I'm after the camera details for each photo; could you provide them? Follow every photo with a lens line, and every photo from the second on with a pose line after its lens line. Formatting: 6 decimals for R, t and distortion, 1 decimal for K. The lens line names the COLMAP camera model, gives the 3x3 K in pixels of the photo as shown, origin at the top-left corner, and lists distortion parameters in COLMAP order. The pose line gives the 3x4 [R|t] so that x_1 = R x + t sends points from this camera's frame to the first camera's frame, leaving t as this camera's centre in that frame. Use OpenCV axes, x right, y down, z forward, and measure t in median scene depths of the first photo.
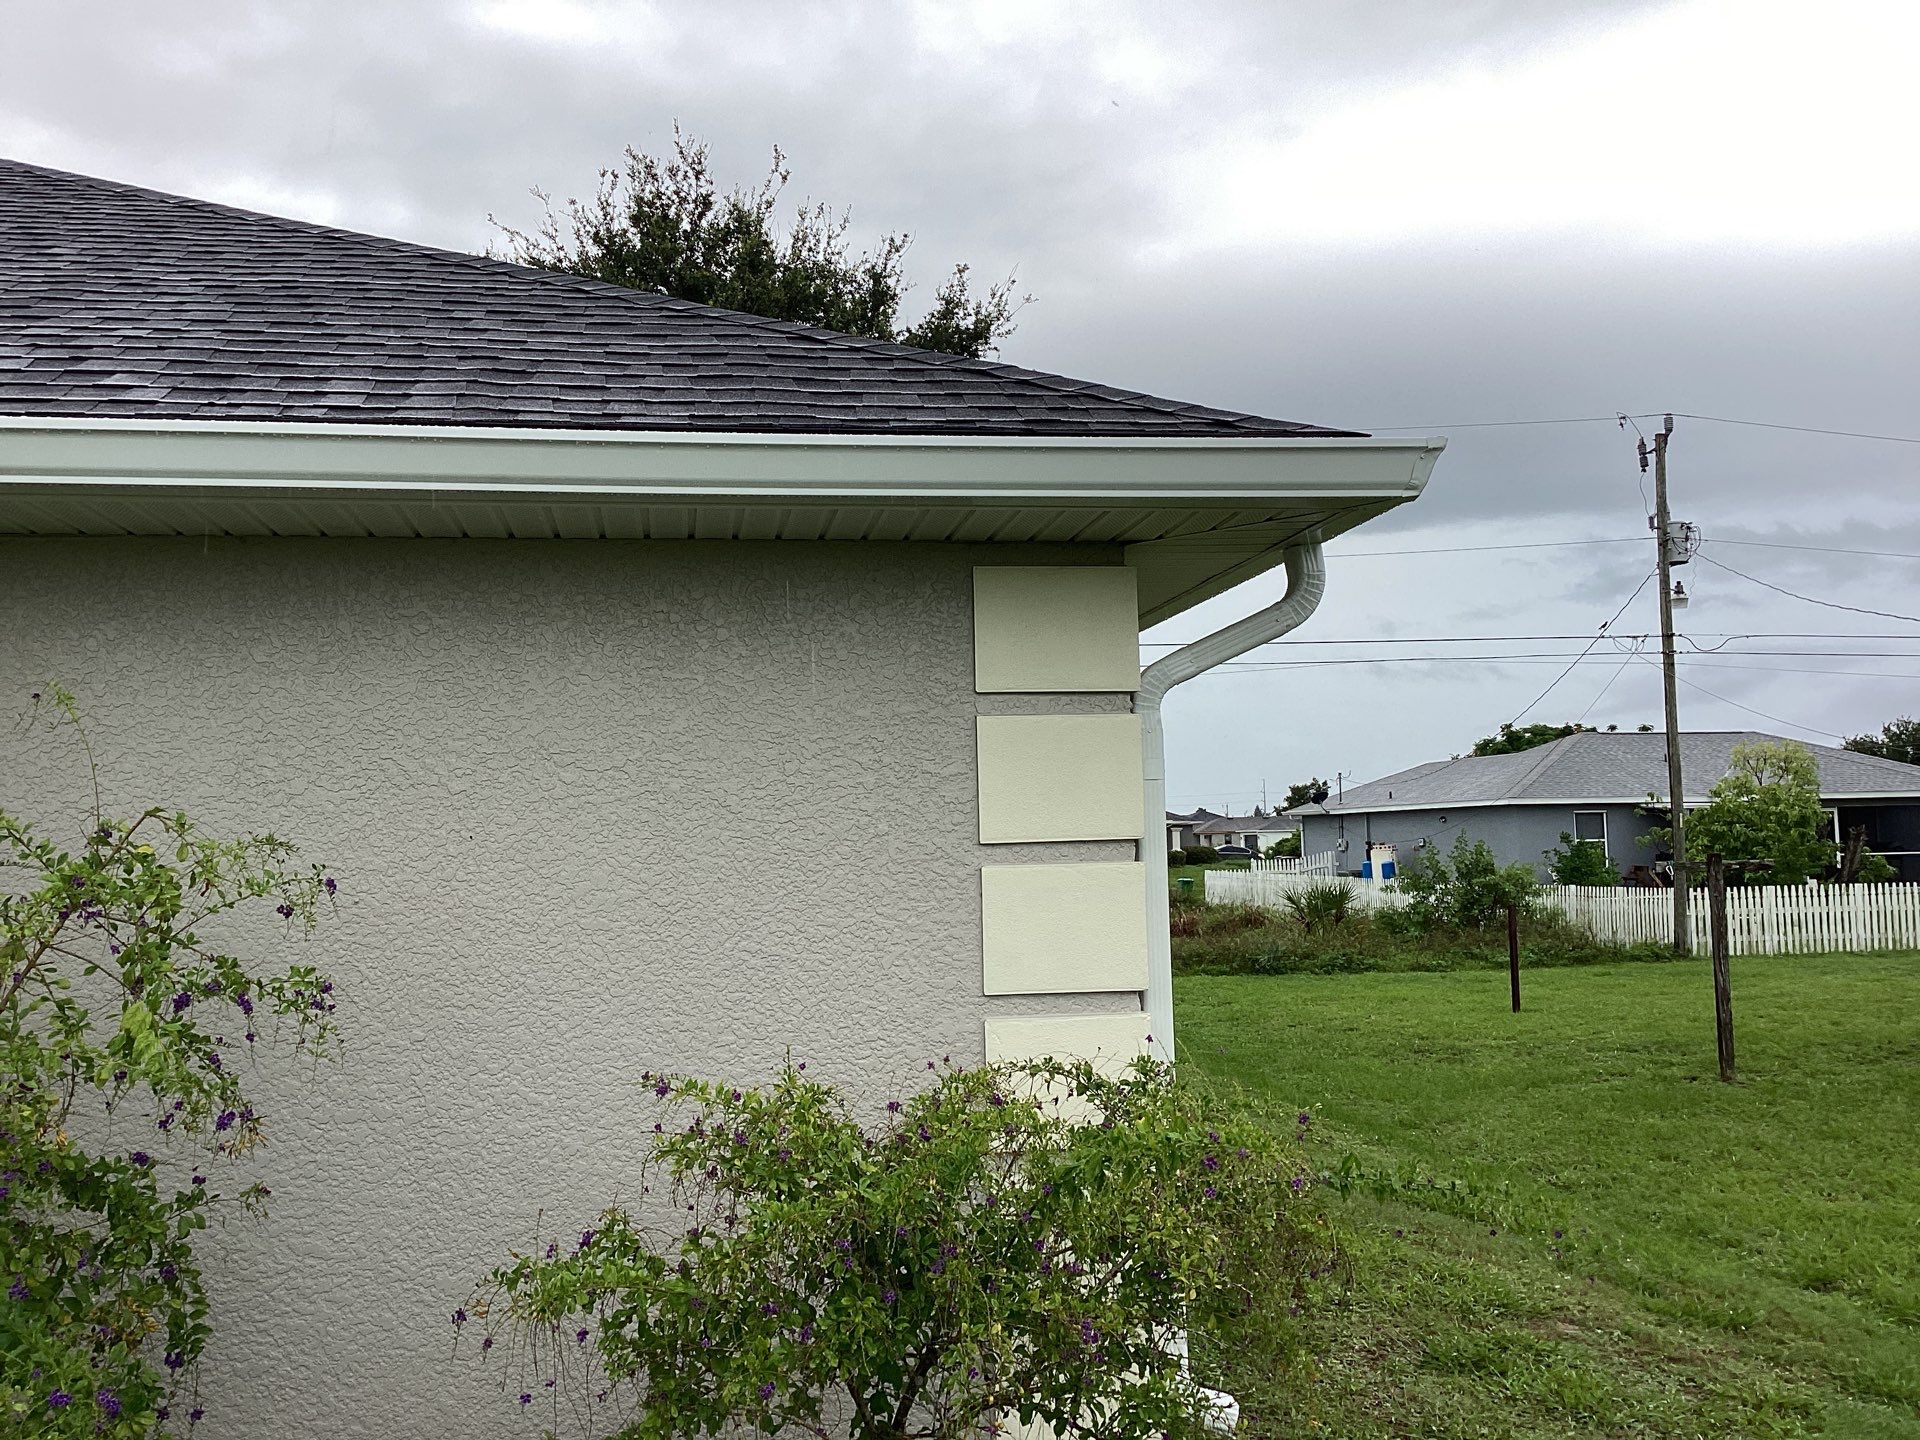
lens RADIAL K [[1765.0, 0, 960.0], [0, 1765.0, 720.0], [0, 0, 1]] dist [0.041072, -0.021487]
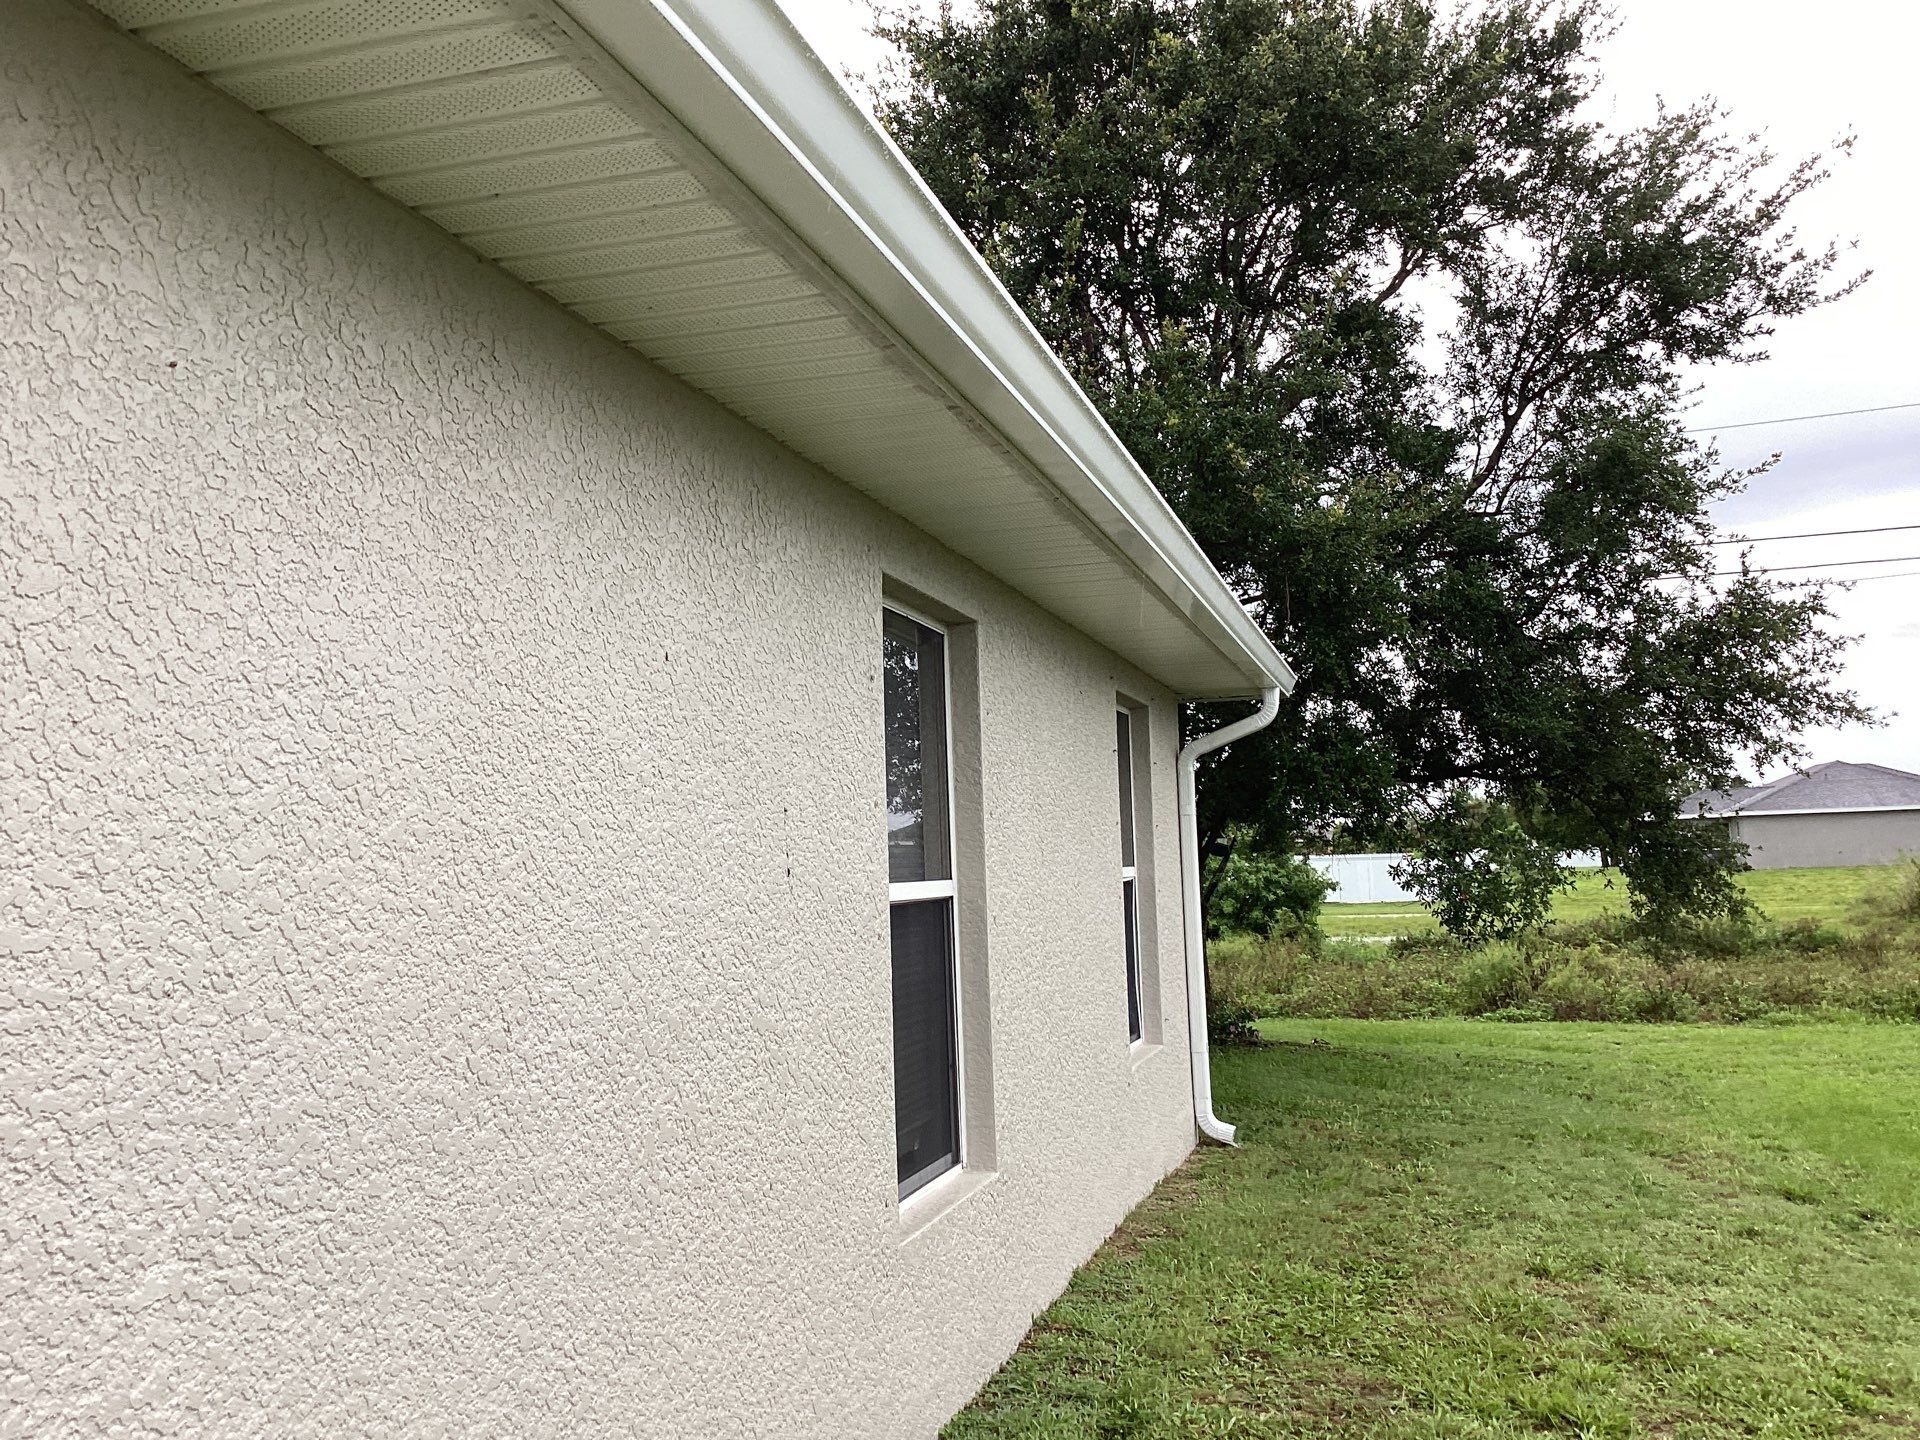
lens RADIAL K [[1736.5, 0, 949.8], [0, 1736.5, 709.9], [0, 0, 1]] dist [0.119736, -0.238299]
pose [[0.909942, -0.048887, -0.411843, 0.026779], [0.045957, 0.998798, -0.017022, 0.011803], [0.412180, -0.003438, 0.911096, 0.131381]]
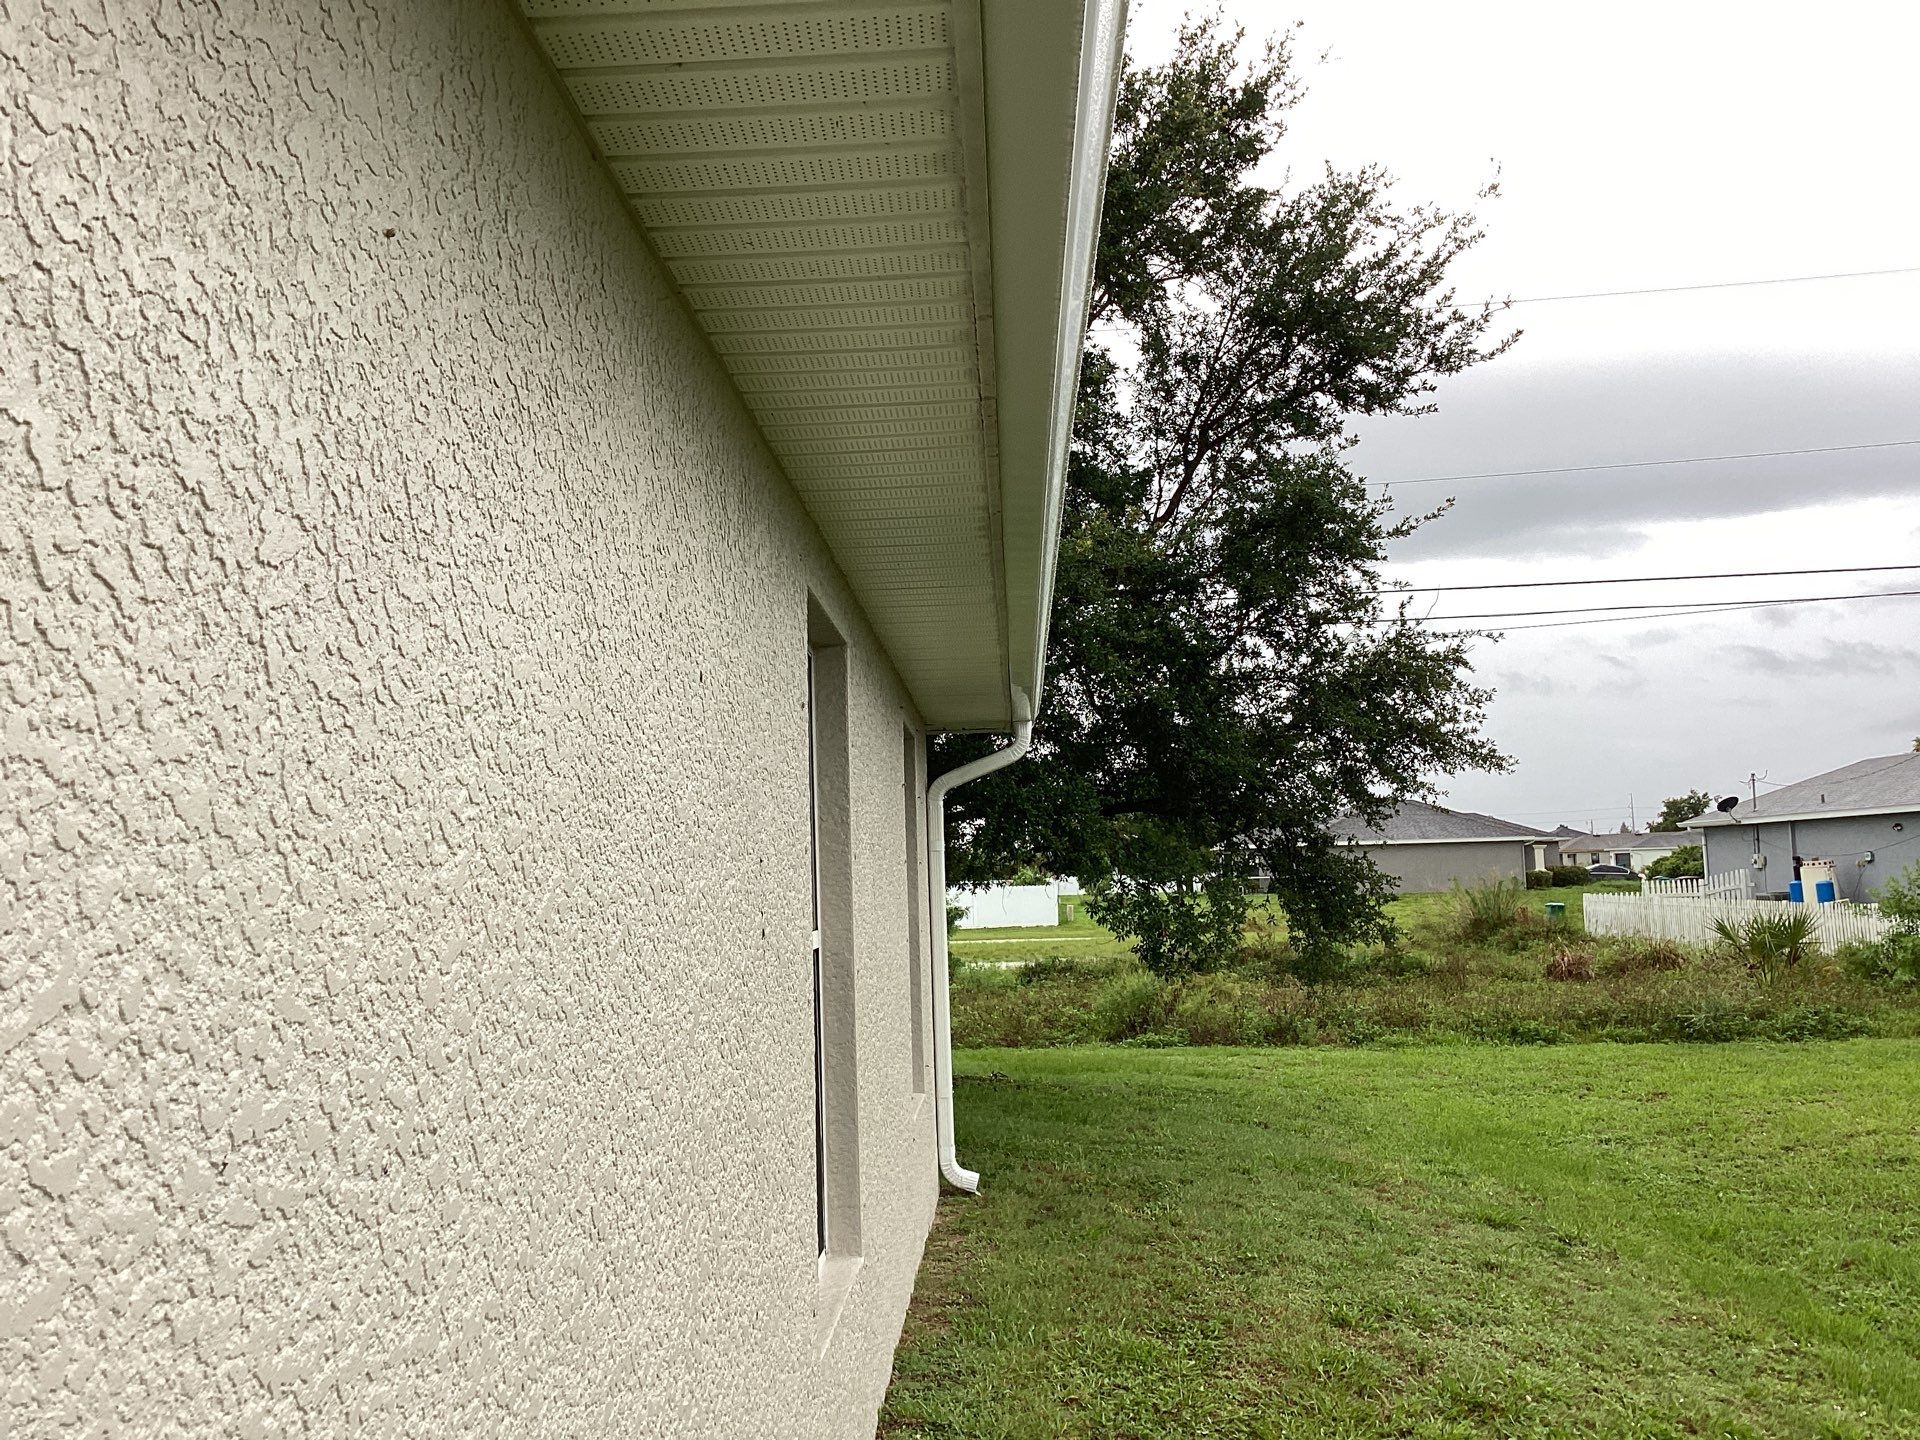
lens RADIAL K [[1736.5, 0, 949.8], [0, 1736.5, 709.9], [0, 0, 1]] dist [0.119736, -0.238299]
pose [[0.980570, -0.029464, -0.193945, 0.009733], [0.025446, 0.999407, -0.023178, 0.010752], [0.194513, 0.017792, 0.980739, 0.135390]]
